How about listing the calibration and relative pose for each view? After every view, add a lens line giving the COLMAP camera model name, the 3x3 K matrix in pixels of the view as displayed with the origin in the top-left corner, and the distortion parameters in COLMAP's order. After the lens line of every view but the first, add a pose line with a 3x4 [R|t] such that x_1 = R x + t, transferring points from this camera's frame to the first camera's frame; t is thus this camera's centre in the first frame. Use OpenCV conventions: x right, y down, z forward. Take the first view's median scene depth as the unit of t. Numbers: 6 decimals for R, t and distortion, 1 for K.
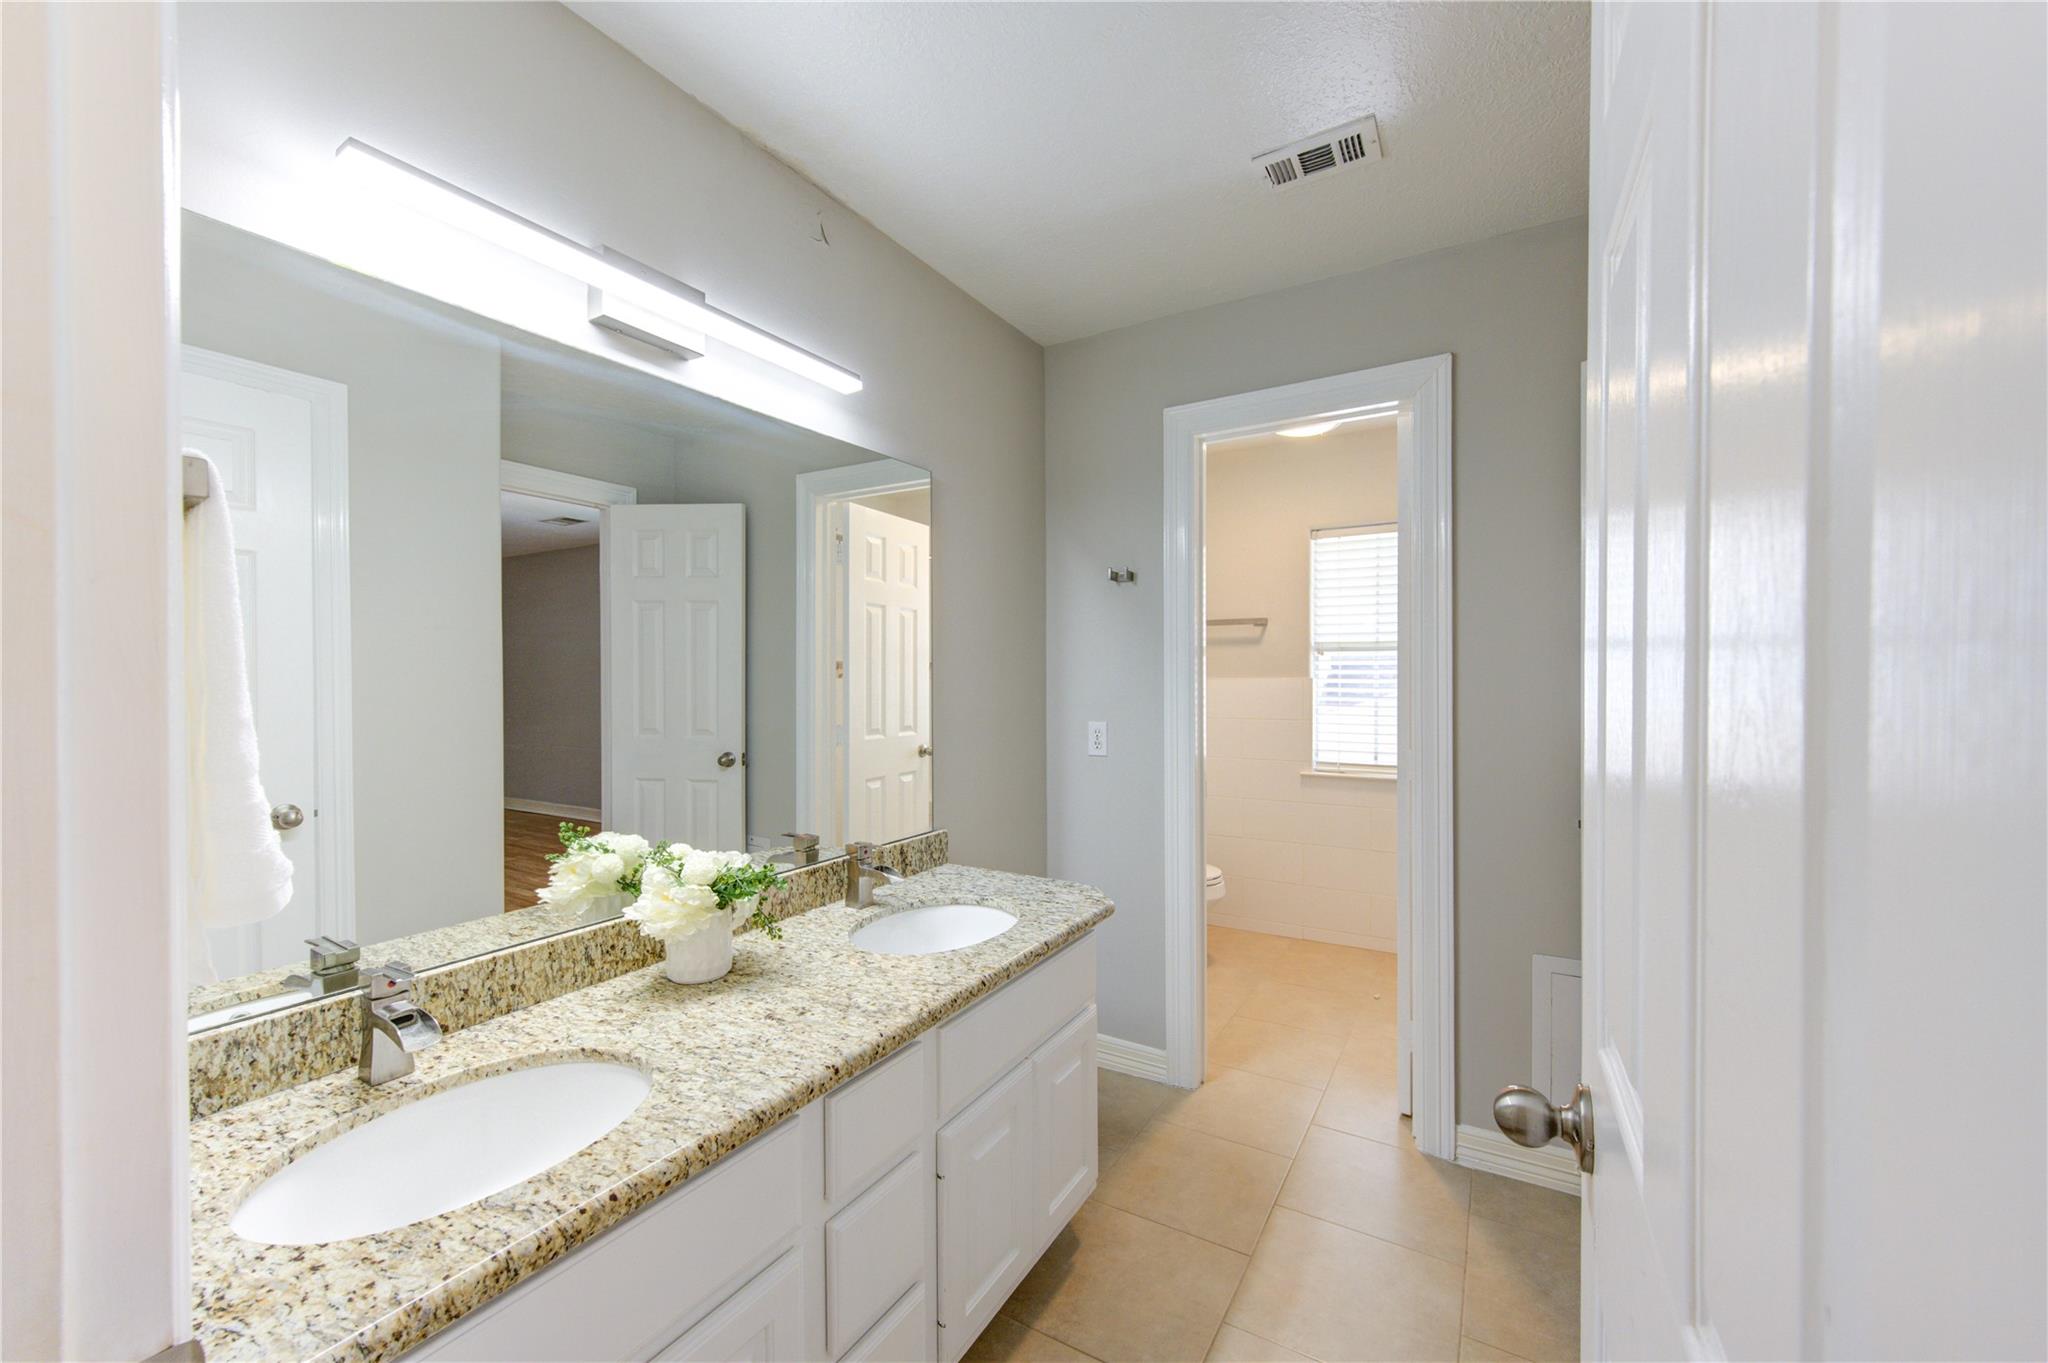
lens RADIAL K [[798.7, 0, 1032.5], [0, 798.7, 683.2], [0, 0, 1]] dist [0.002725, -0.000073]
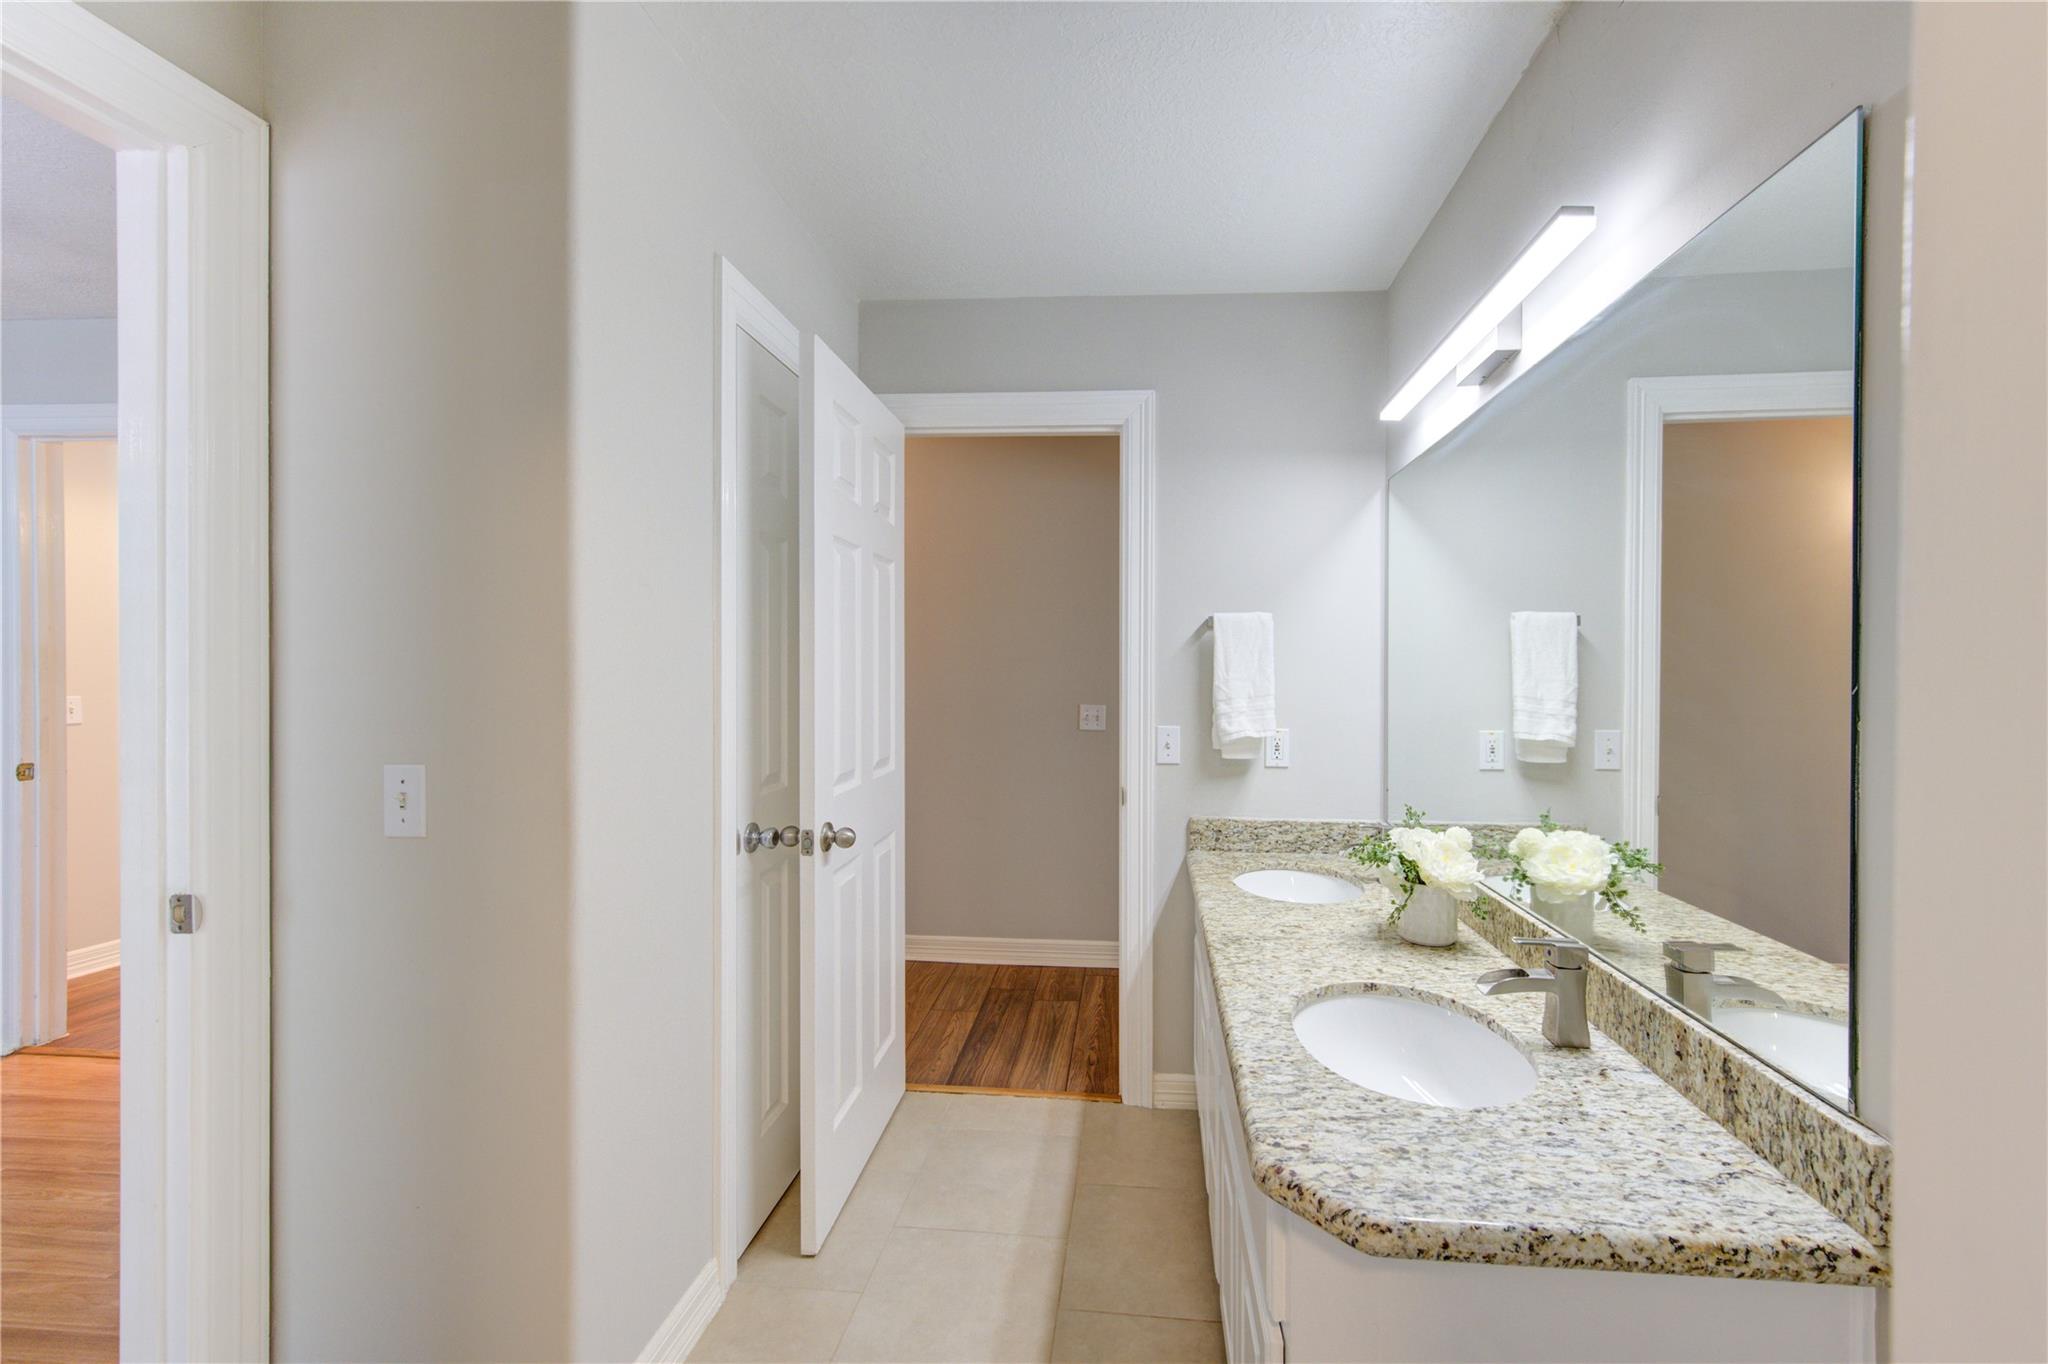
lens RADIAL K [[798.7, 0, 1032.5], [0, 798.7, 683.7], [0, 0, 1]] dist [0.002725, -0.000073]
pose [[-0.923176, 0.006541, -0.384321, 0.510452], [-0.003079, 0.999697, 0.024409, -0.020494], [0.384364, 0.023717, -0.922877, 1.756286]]
